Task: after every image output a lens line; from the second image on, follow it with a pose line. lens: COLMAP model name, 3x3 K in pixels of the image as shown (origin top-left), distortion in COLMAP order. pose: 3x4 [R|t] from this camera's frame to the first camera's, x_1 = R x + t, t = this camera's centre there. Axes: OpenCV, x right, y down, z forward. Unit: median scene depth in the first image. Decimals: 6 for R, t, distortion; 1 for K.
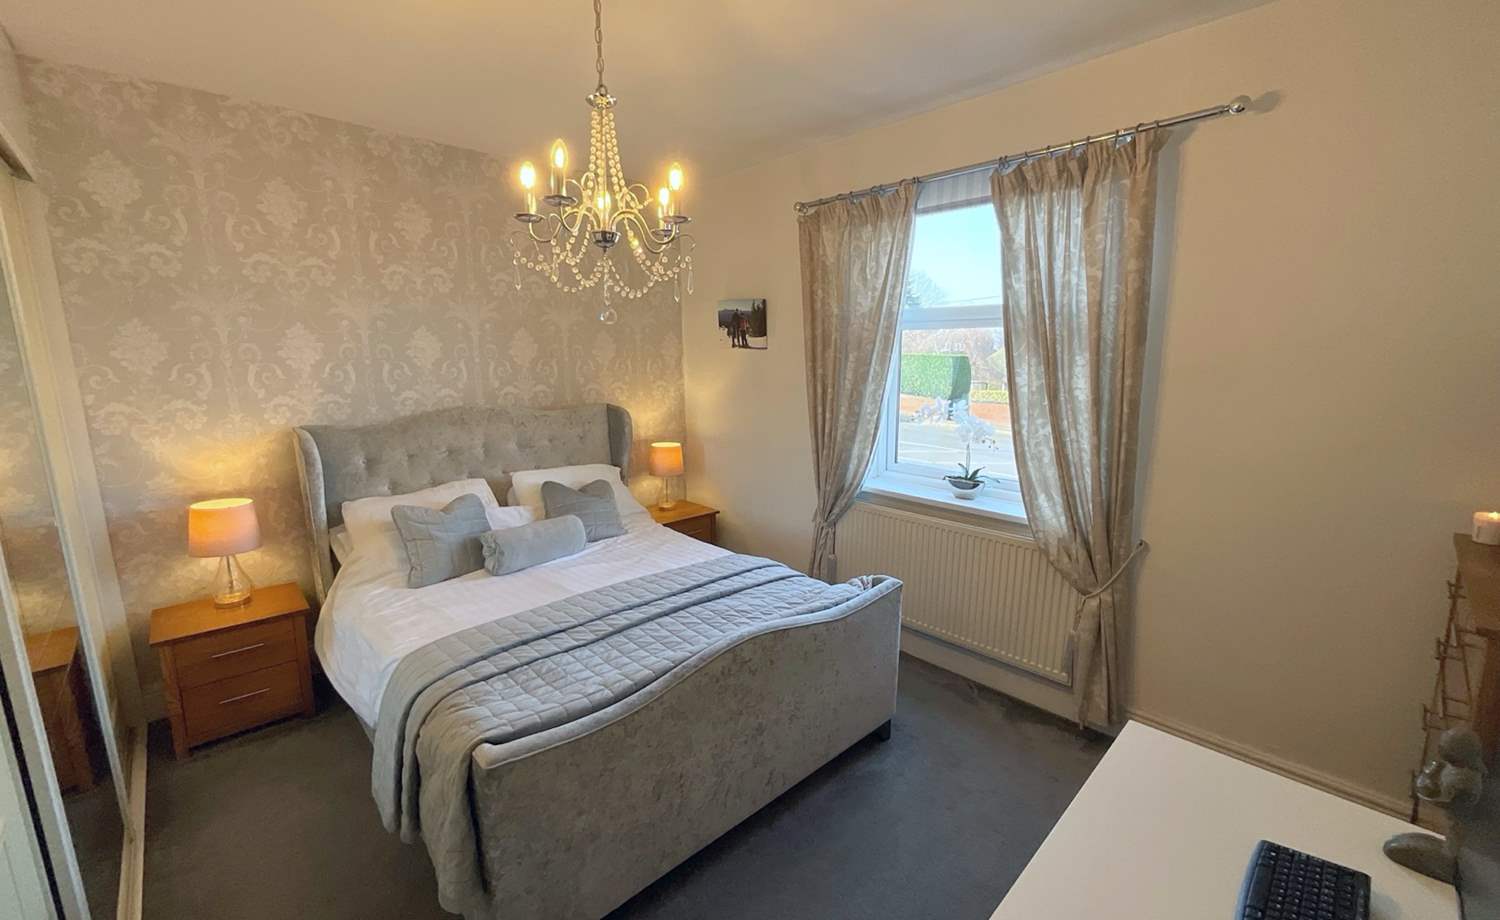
lens RADIAL K [[608.4, 0, 746.1], [0, 608.4, 458.5], [0, 0, 1]] dist [-0.001161, 0.001087]
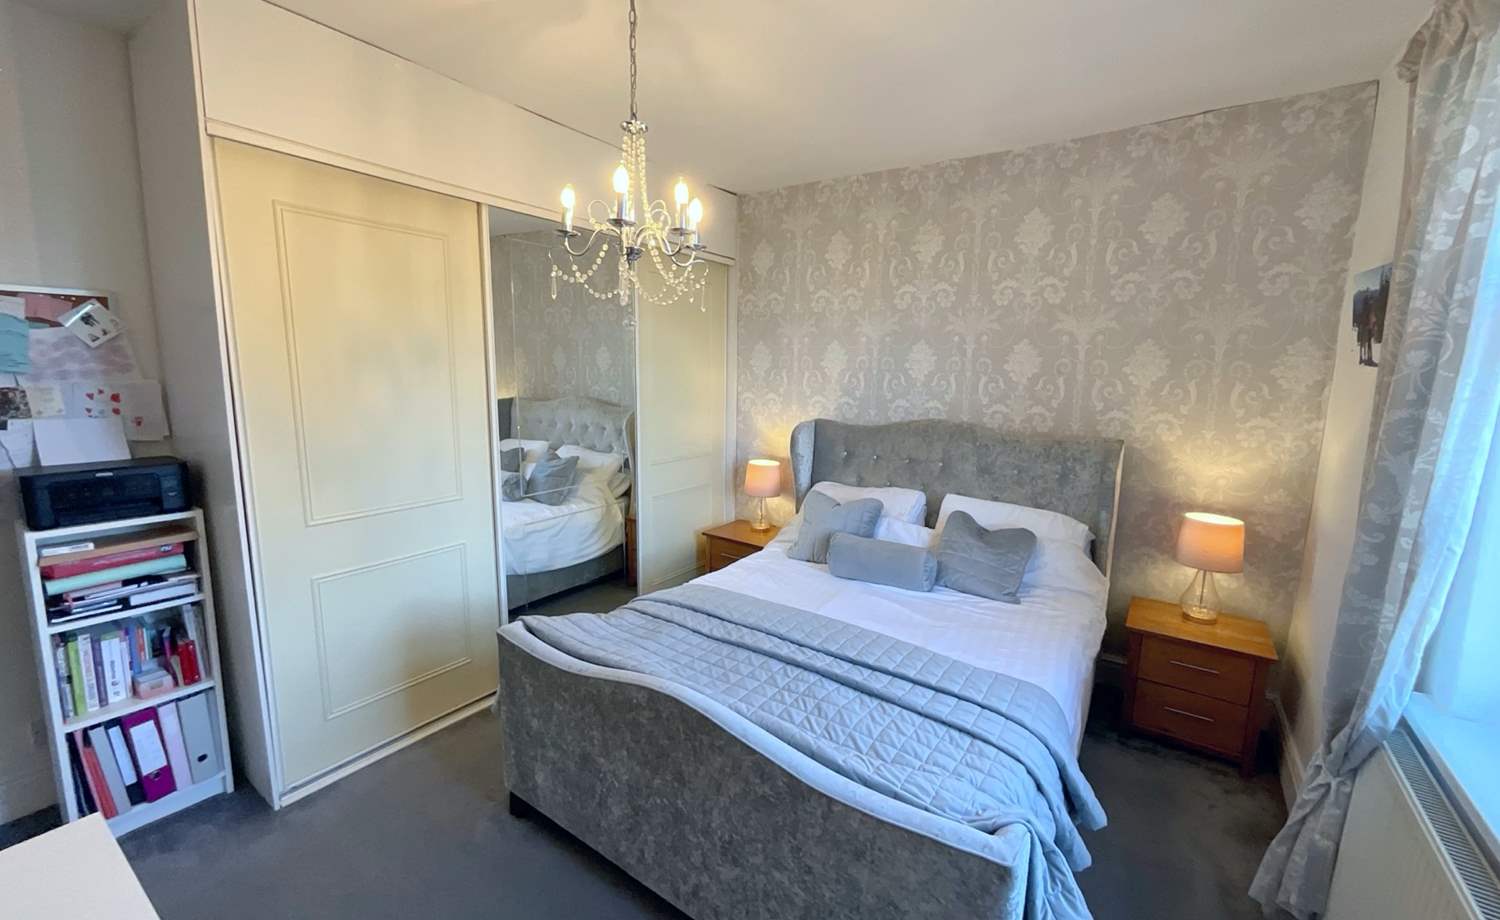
lens RADIAL K [[608.4, 0, 745.5], [0, 608.4, 460.3], [0, 0, 1]] dist [-0.001161, 0.001087]
pose [[0.207008, 0.162594, -0.964734, 0.483653], [-0.188334, 0.974272, 0.123790, -0.091513], [0.960041, 0.156066, 0.232304, 0.515169]]
